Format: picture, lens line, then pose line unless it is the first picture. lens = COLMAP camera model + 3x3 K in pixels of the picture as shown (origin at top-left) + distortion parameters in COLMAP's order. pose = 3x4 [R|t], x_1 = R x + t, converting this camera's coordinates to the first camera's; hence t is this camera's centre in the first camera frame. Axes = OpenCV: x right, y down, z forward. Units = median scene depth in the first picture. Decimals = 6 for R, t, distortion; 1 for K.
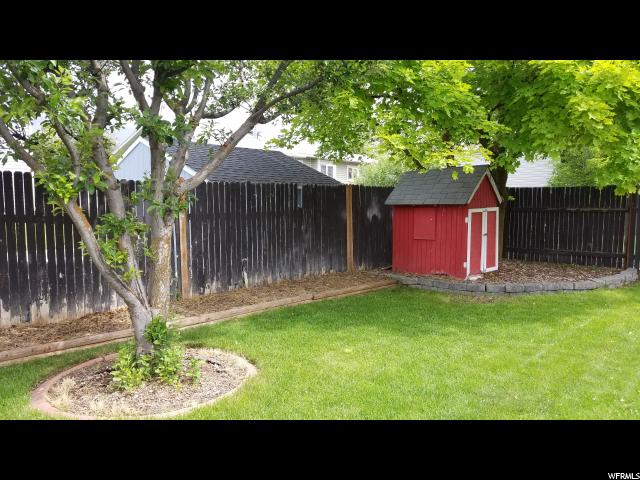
lens RADIAL K [[471.5, 0, 320.0], [0, 471.5, 240.0], [0, 0, 1]] dist [0.058771, -0.082296]
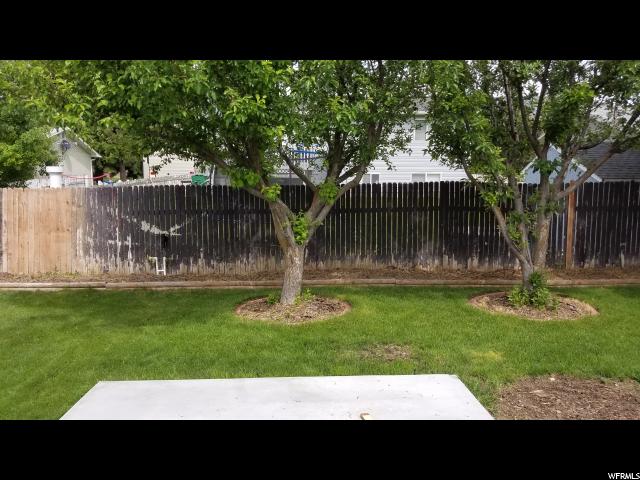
lens RADIAL K [[485.9, 0, 315.2], [0, 485.9, 246.3], [0, 0, 1]] dist [0.059134, -0.099682]
pose [[0.672375, 0.093802, -0.734243, 0.360162], [-0.047579, 0.995364, 0.083591, -0.033489], [0.738680, -0.021270, 0.673721, -0.688874]]
